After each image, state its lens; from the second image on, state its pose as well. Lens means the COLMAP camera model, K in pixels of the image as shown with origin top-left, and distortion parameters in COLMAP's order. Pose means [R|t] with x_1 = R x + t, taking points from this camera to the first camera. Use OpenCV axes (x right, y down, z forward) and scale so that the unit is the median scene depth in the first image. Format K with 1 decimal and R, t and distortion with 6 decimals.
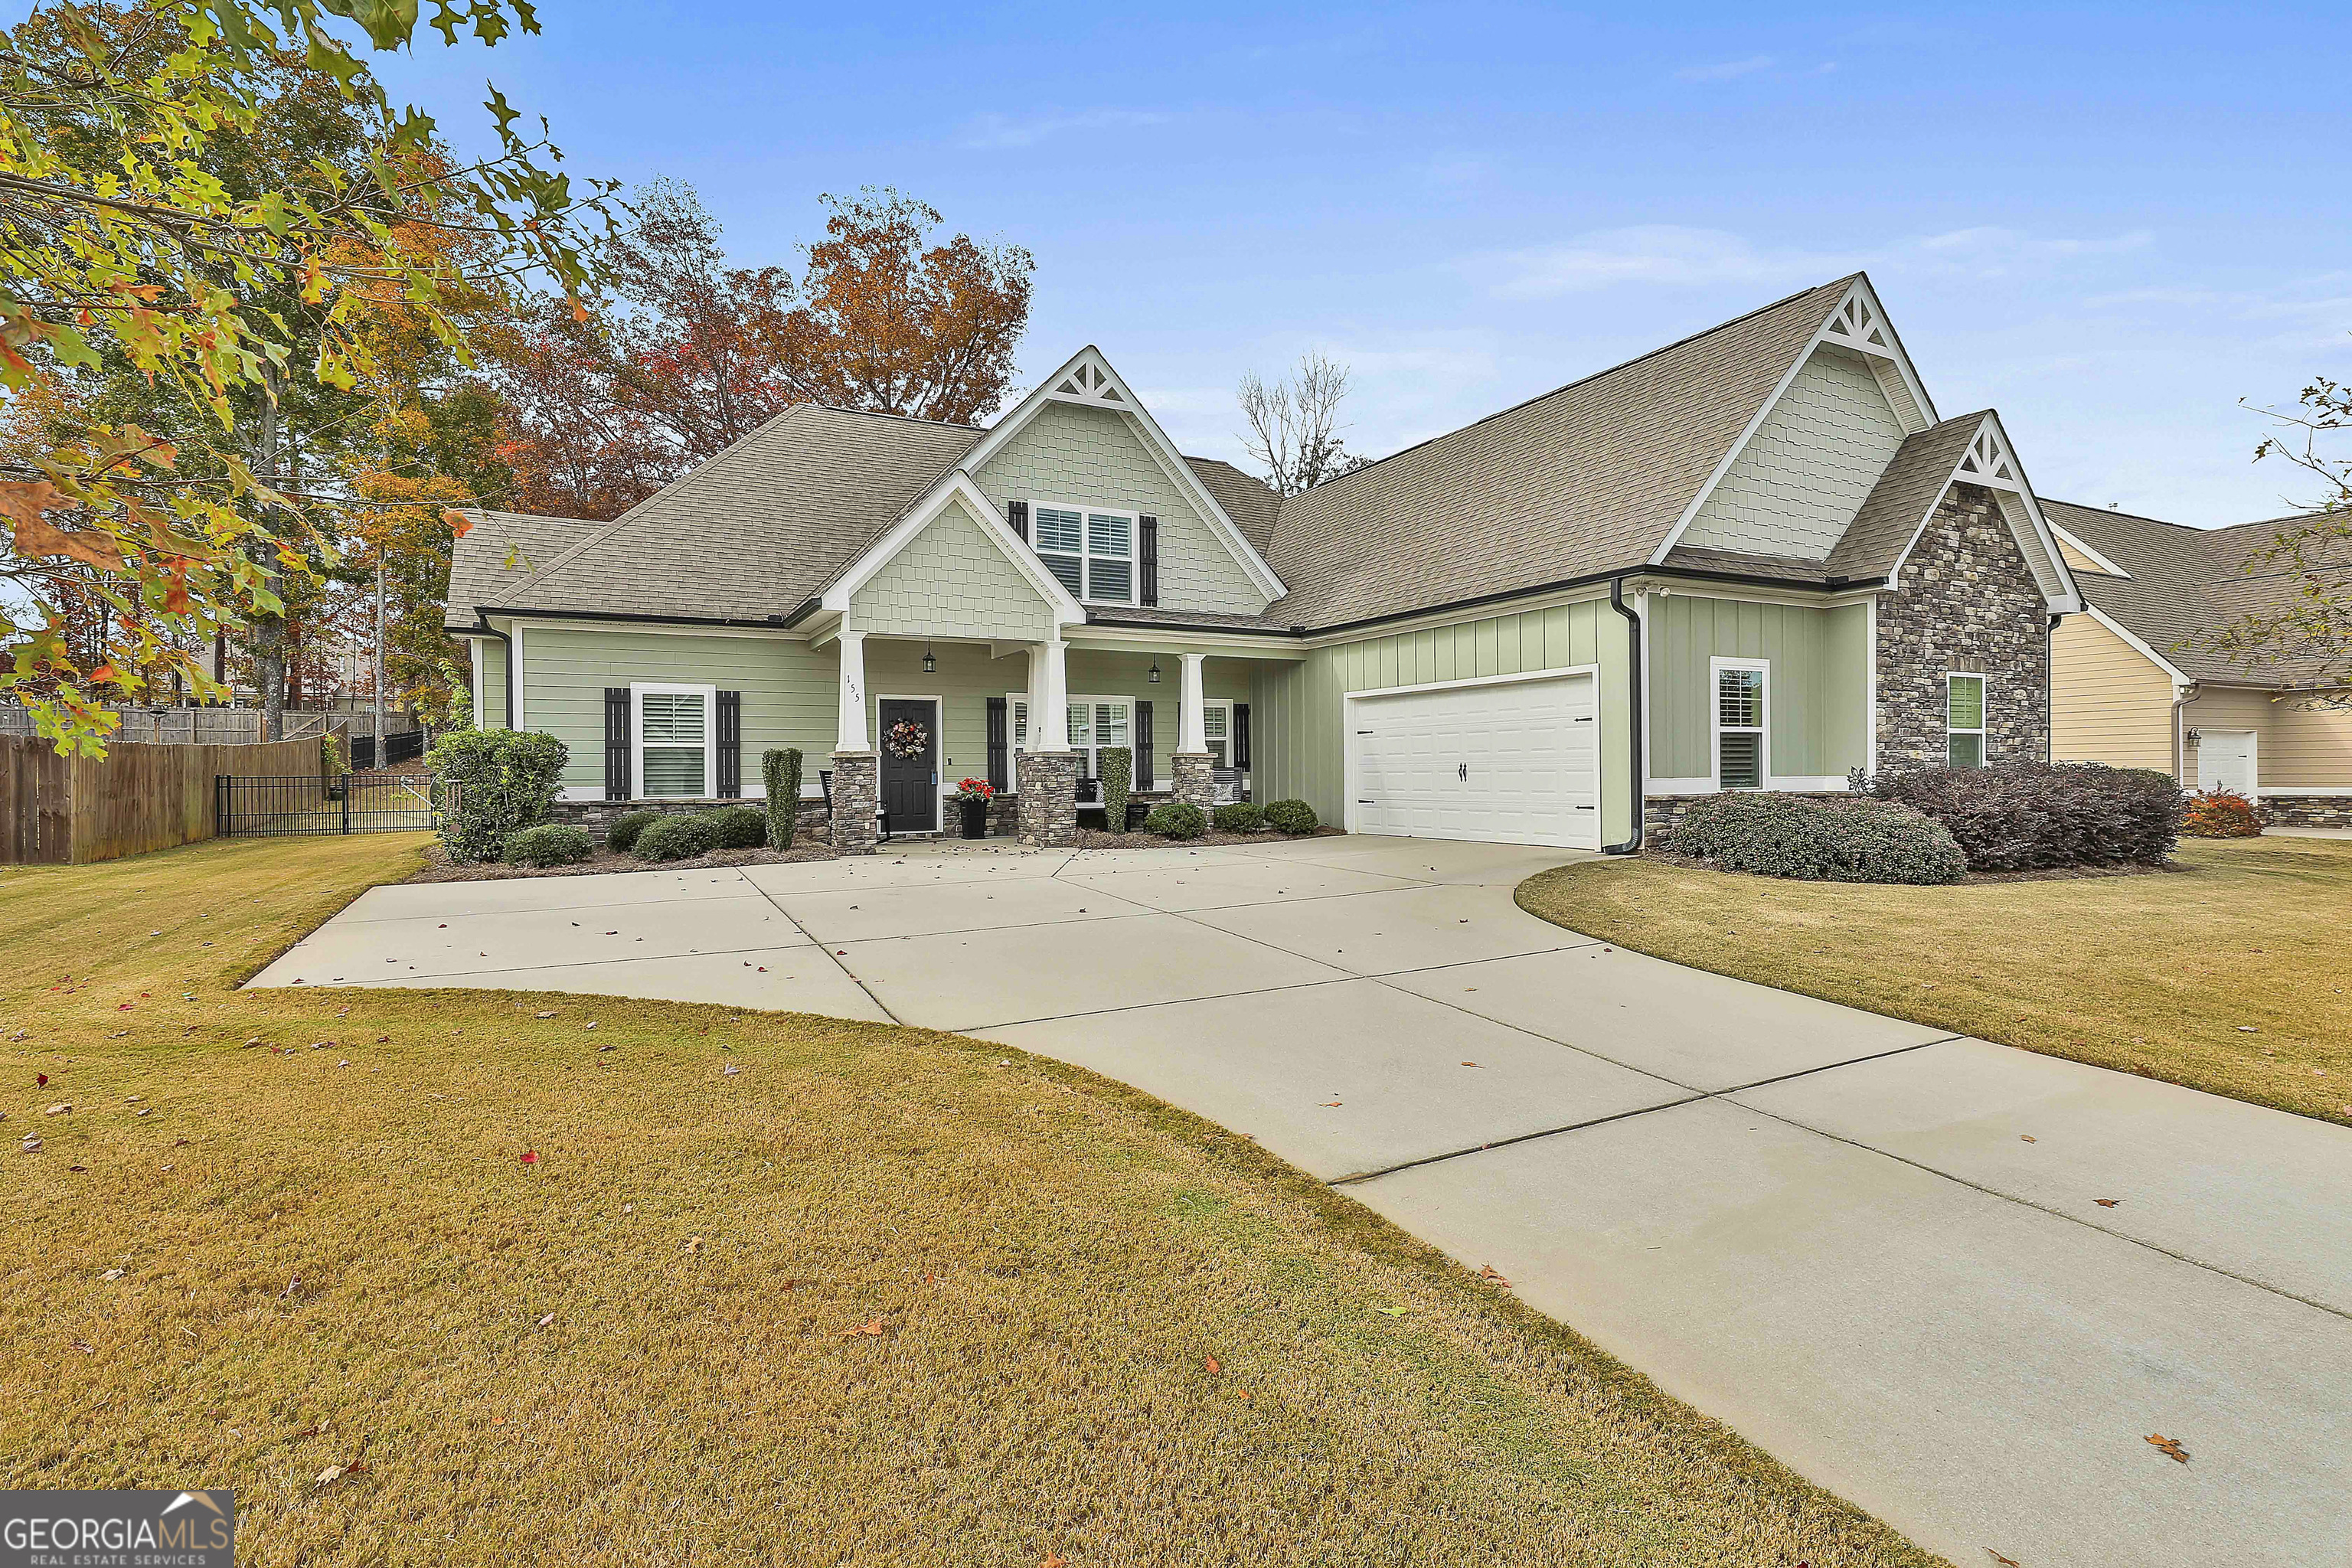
lens RADIAL K [[1128.6, 0, 1181.5], [0, 1128.6, 761.2], [0, 0, 1]] dist [-0.007962, 0.005030]
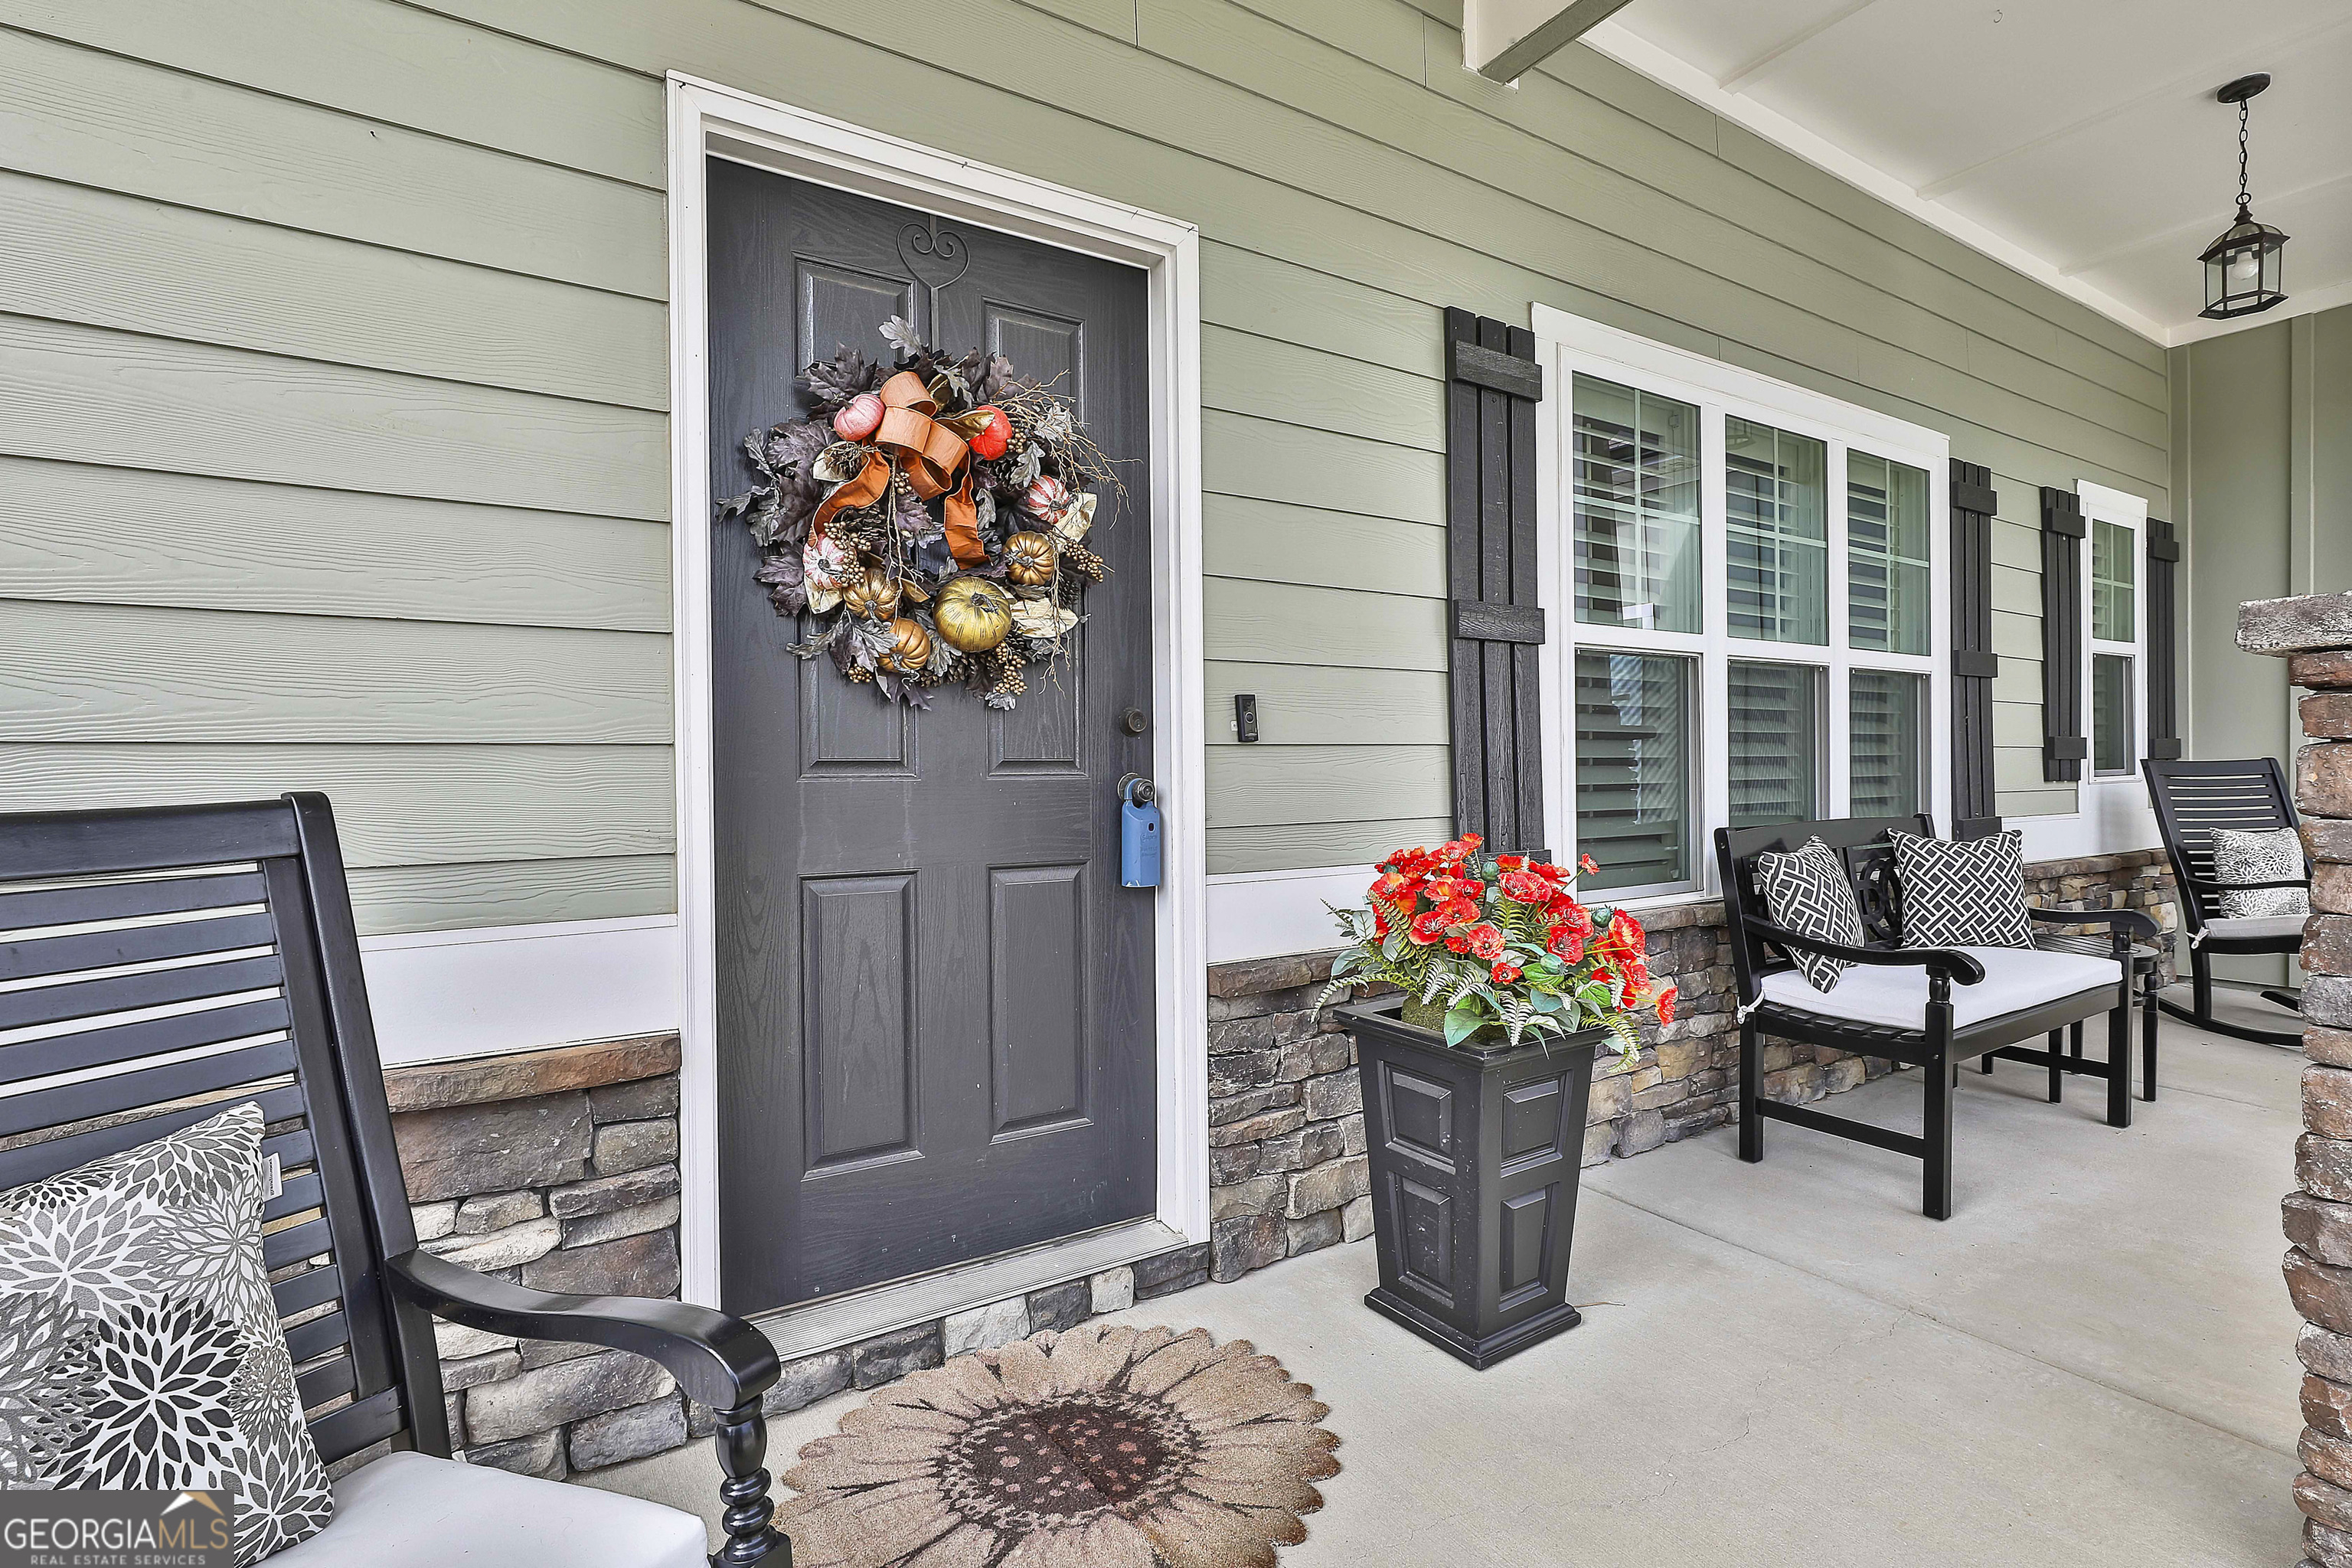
lens RADIAL K [[1128.6, 0, 1181.5], [0, 1128.6, 761.2], [0, 0, 1]] dist [-0.007962, 0.005030]
pose [[0.996843, -0.001518, 0.079382, -0.226692], [0.001214, 0.999992, 0.003879, 0.005000], [-0.079387, -0.003770, 0.996837, 0.871800]]
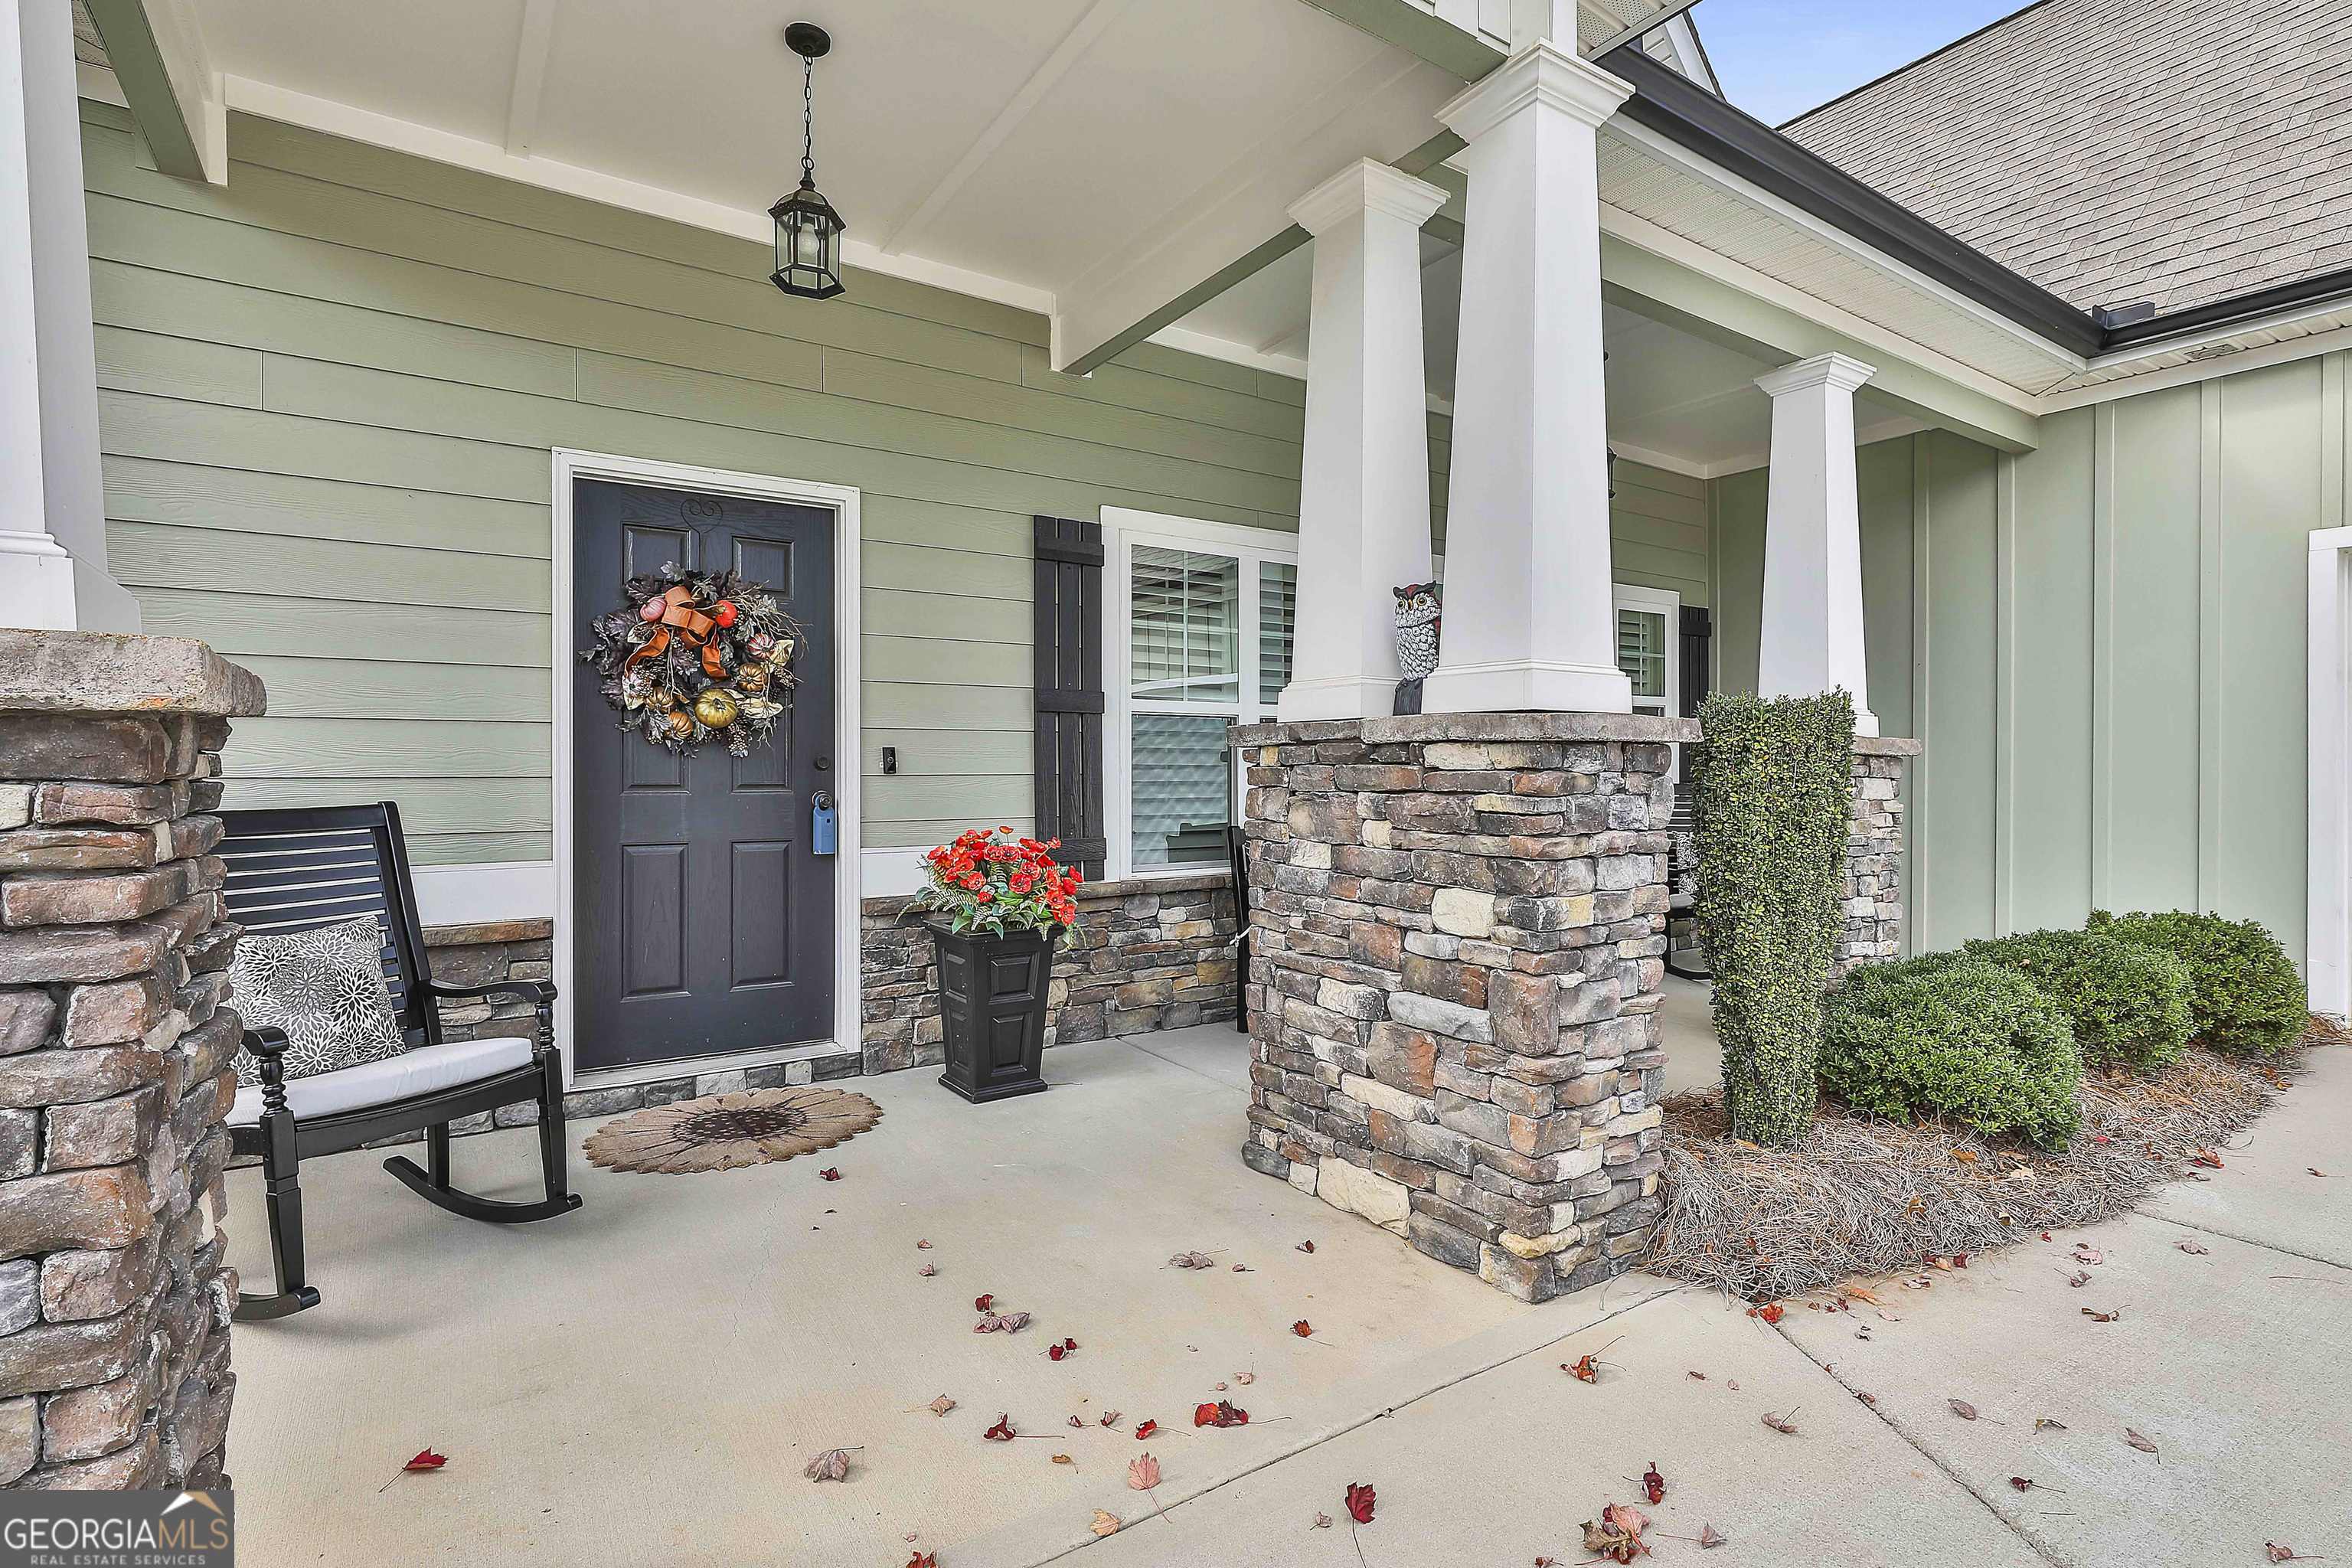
lens RADIAL K [[1139.0, 0, 1179.7], [0, 1139.0, 759.0], [0, 0, 1]] dist [-0.003403, 0.000572]
pose [[0.995053, 0.008651, 0.098970, -0.168975], [-0.008587, 0.999963, -0.001073, -0.000378], [-0.098976, 0.000217, 0.995090, 0.754820]]
